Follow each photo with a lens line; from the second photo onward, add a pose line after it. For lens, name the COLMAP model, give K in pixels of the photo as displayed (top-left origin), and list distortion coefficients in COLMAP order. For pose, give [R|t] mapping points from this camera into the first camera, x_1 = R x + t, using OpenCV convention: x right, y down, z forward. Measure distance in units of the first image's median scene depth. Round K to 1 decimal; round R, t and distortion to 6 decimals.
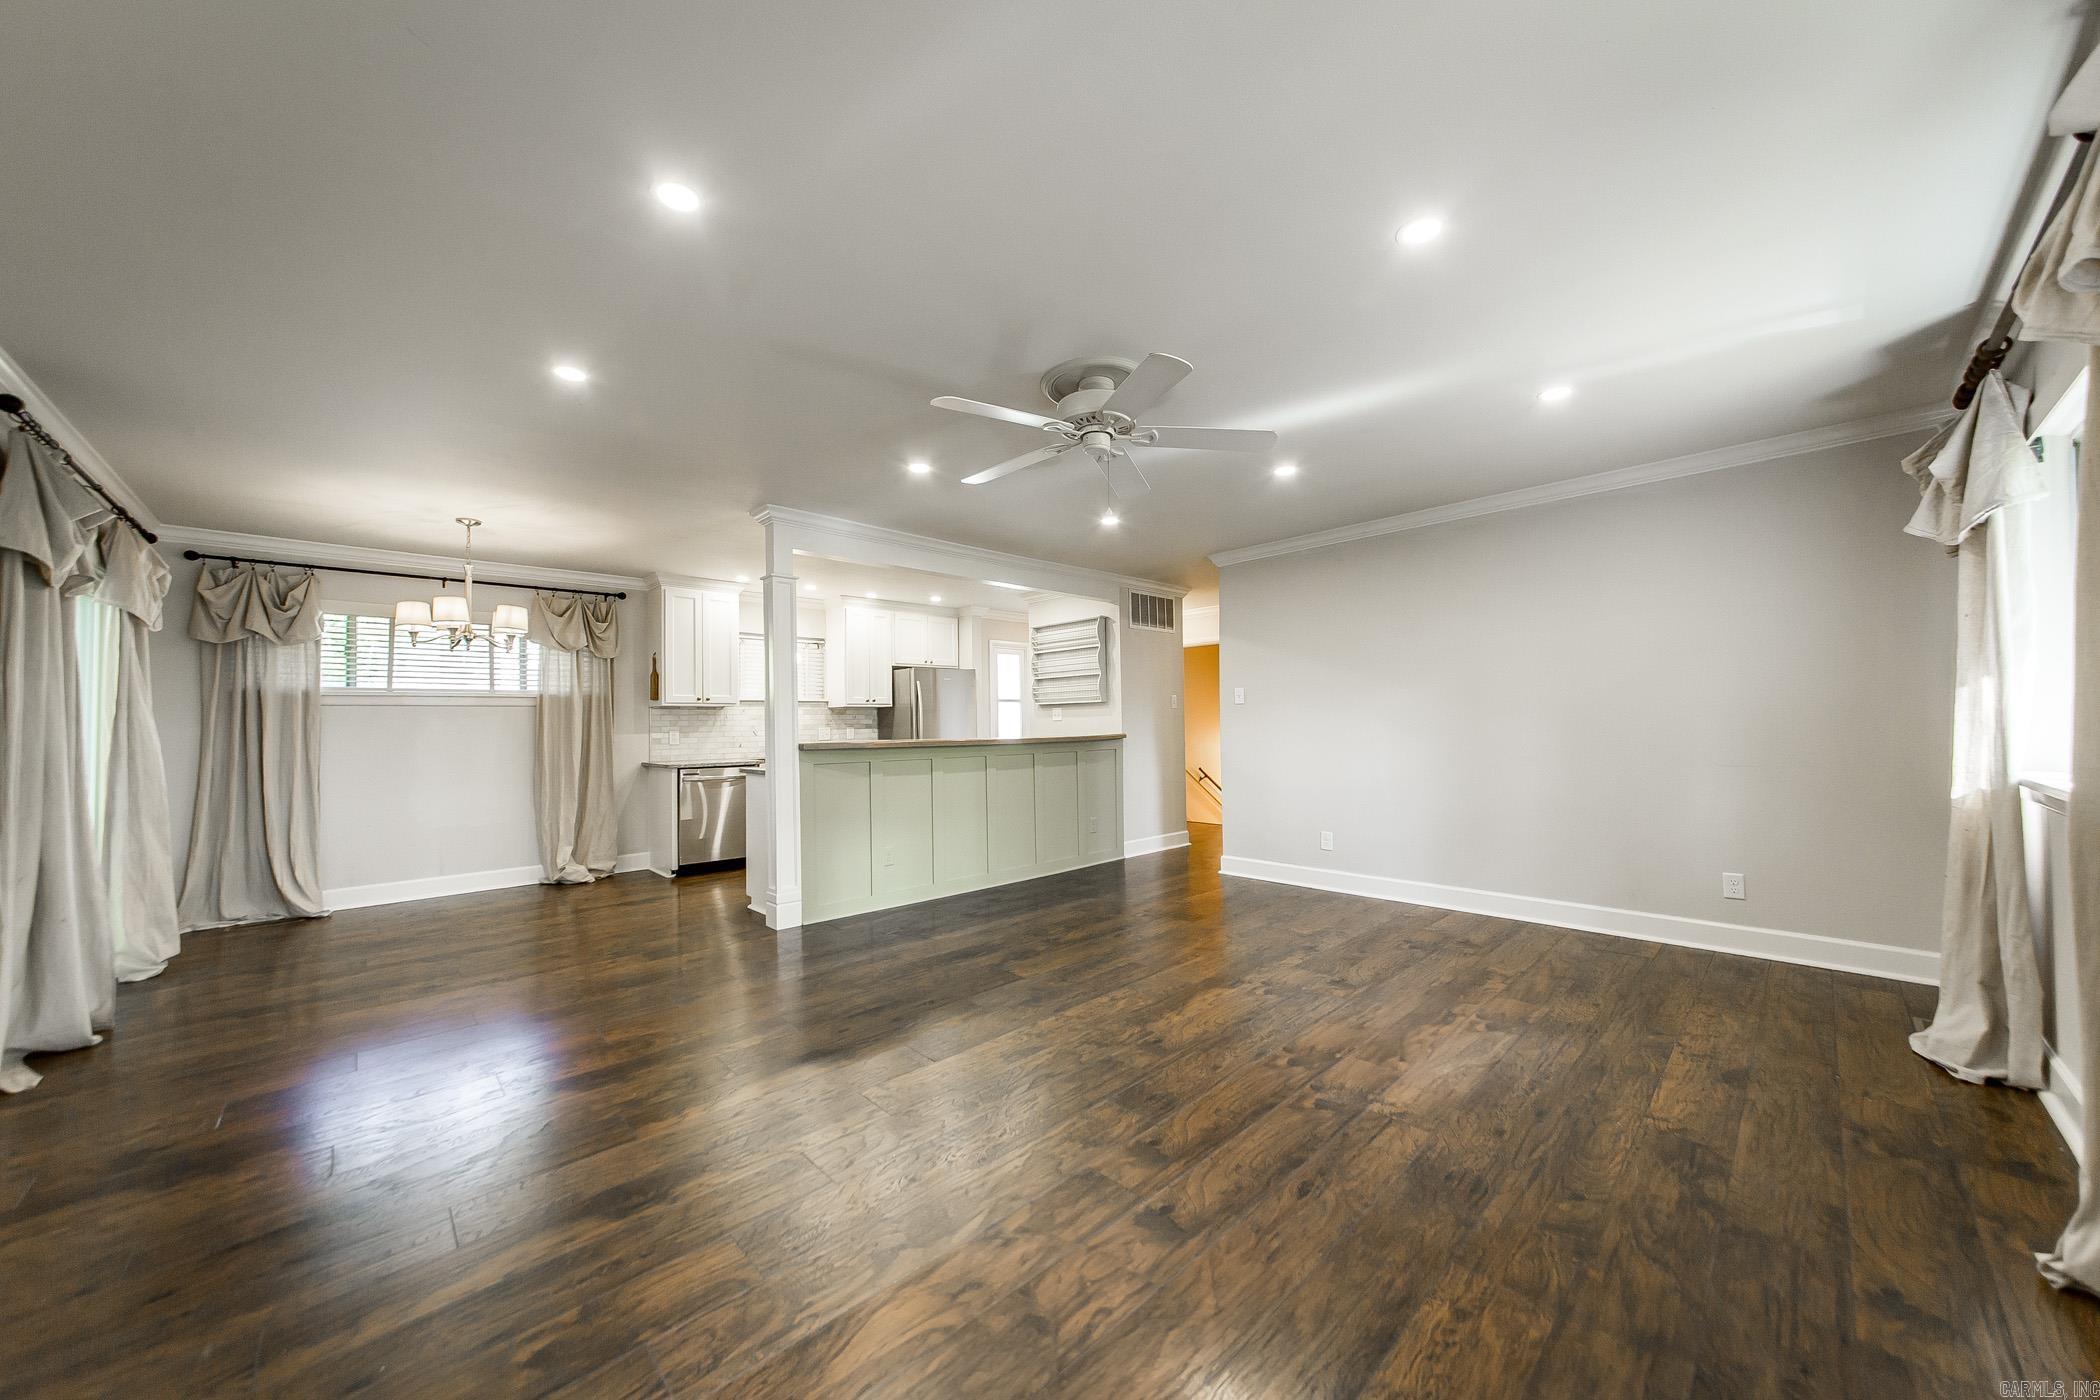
lens RADIAL K [[743.0, 0, 1052.7], [0, 743.0, 720.1], [0, 0, 1]] dist [0.005526, 0.000090]
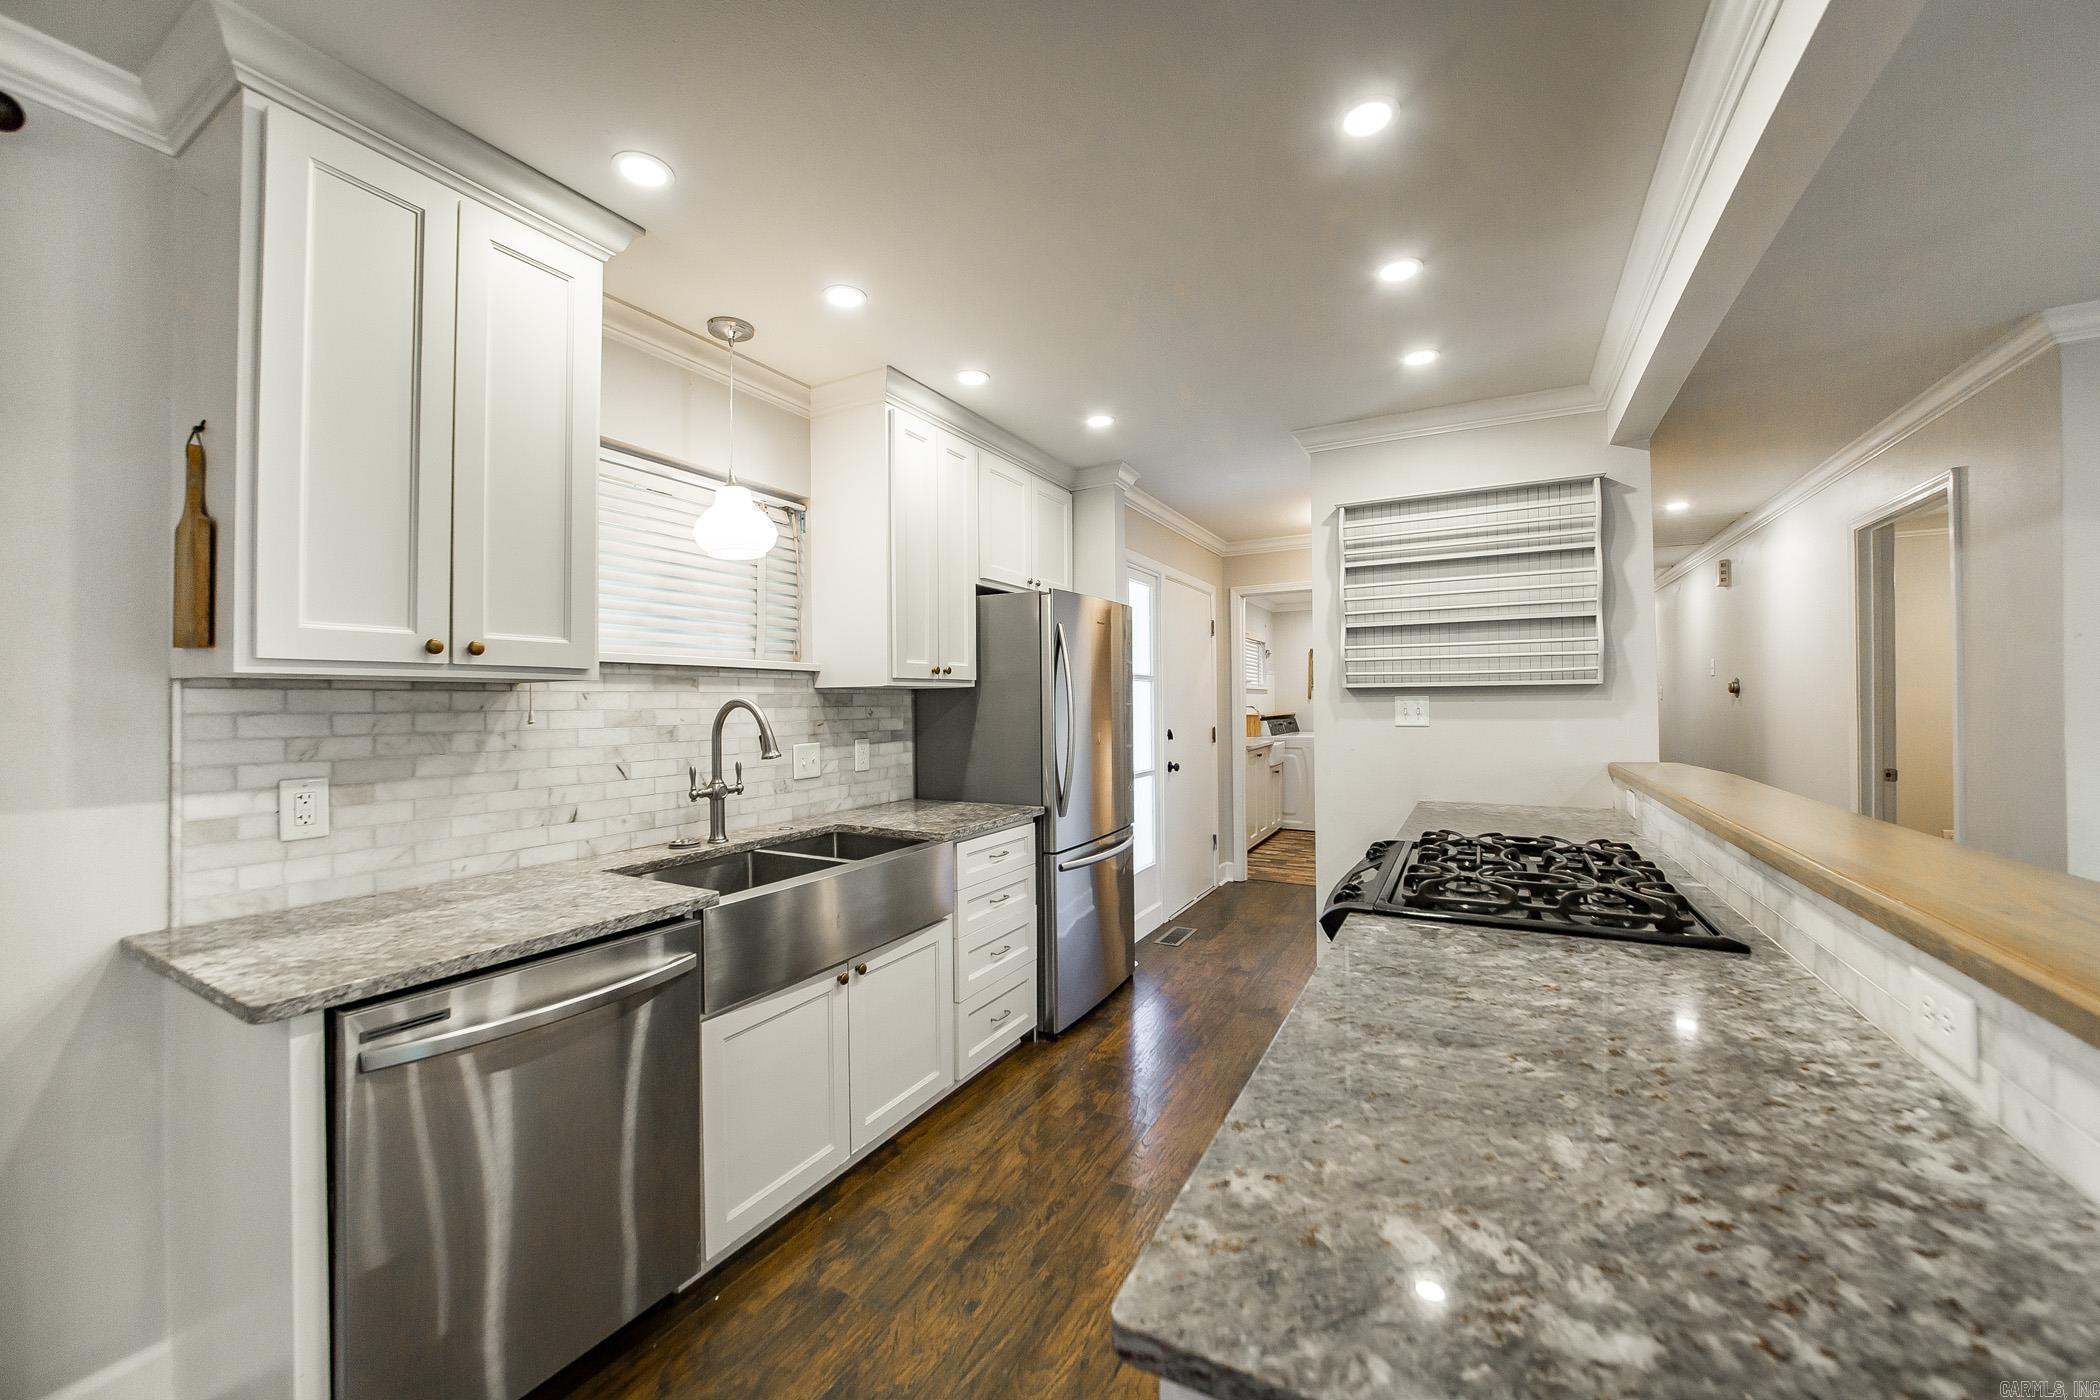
lens RADIAL K [[772.8, 0, 1027.6], [0, 772.8, 700.8], [0, 0, 1]] dist [-0.000874, 0.000249]
pose [[0.963436, 0.008562, 0.267800, -0.586417], [-0.008424, 0.999963, -0.001661, -0.020846], [-0.267805, -0.000656, 0.963473, 1.163396]]
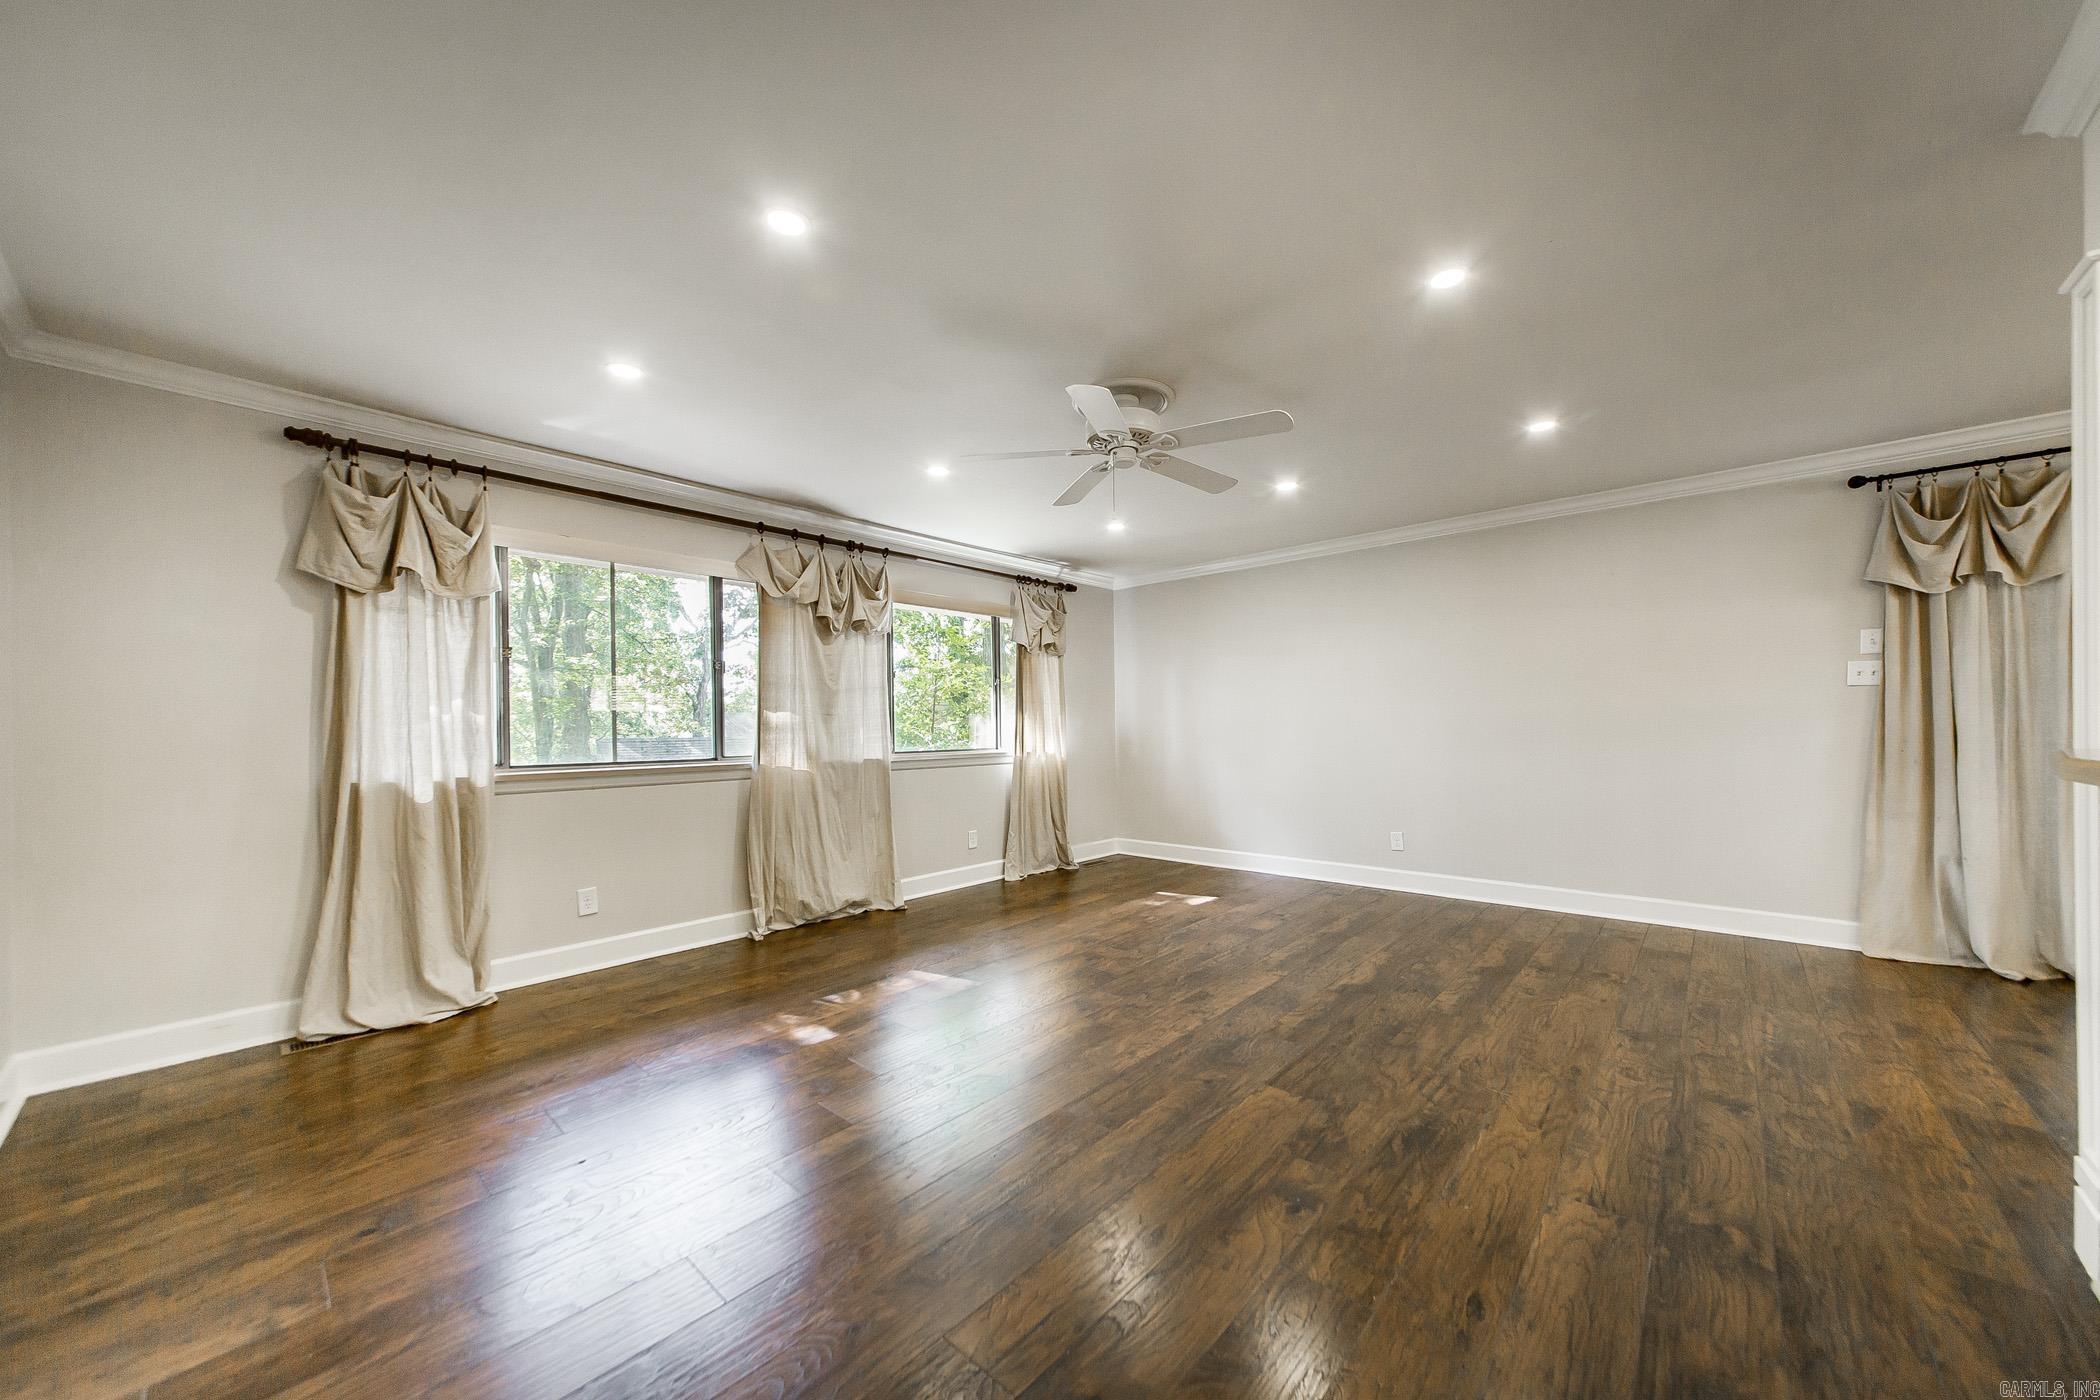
lens RADIAL K [[743.0, 0, 1052.7], [0, 743.0, 720.1], [0, 0, 1]] dist [0.005526, 0.000090]
pose [[-0.997491, 0.025839, -0.065914, 0.175425], [0.026776, 0.999552, -0.013380, 0.009924], [0.065539, -0.015112, -0.997736, 1.499937]]
